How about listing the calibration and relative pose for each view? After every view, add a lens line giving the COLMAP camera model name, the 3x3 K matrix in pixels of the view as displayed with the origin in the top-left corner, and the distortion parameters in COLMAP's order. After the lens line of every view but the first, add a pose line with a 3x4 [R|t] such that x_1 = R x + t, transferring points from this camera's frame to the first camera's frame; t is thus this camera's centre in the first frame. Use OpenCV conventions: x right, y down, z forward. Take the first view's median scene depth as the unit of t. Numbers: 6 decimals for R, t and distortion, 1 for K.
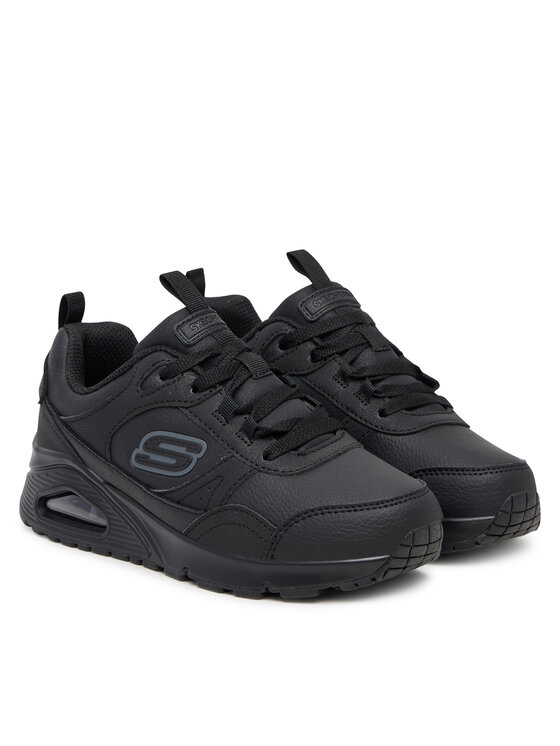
lens RADIAL K [[2197.4, 0, 280.0], [0, 2197.4, 373.0], [0, 0, 1]] dist [-0.711448, -0.299707]
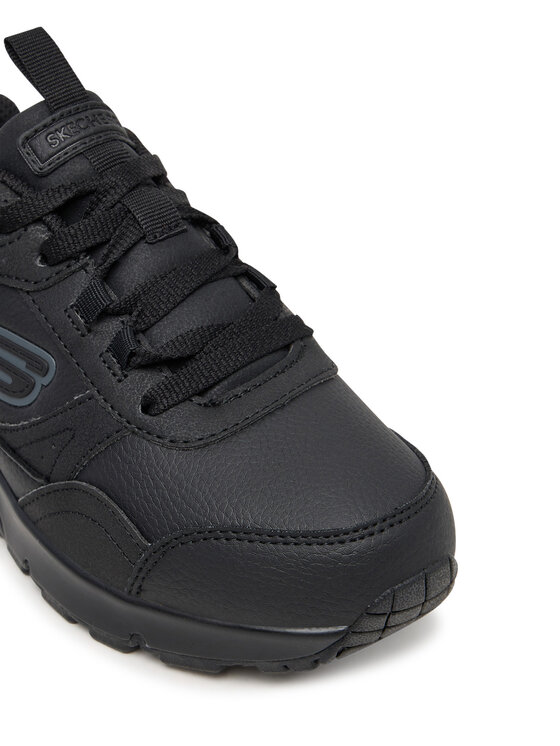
lens RADIAL K [[1897.4, 0, 280.0], [0, 1897.4, 373.0], [0, 0, 1]] dist [-0.350891, -0.244480]
pose [[0.988441, 0.062804, -0.137985, 0.090522], [-0.020584, 0.957325, 0.288279, -0.106179], [0.150201, -0.282106, 0.947552, 0.549869]]
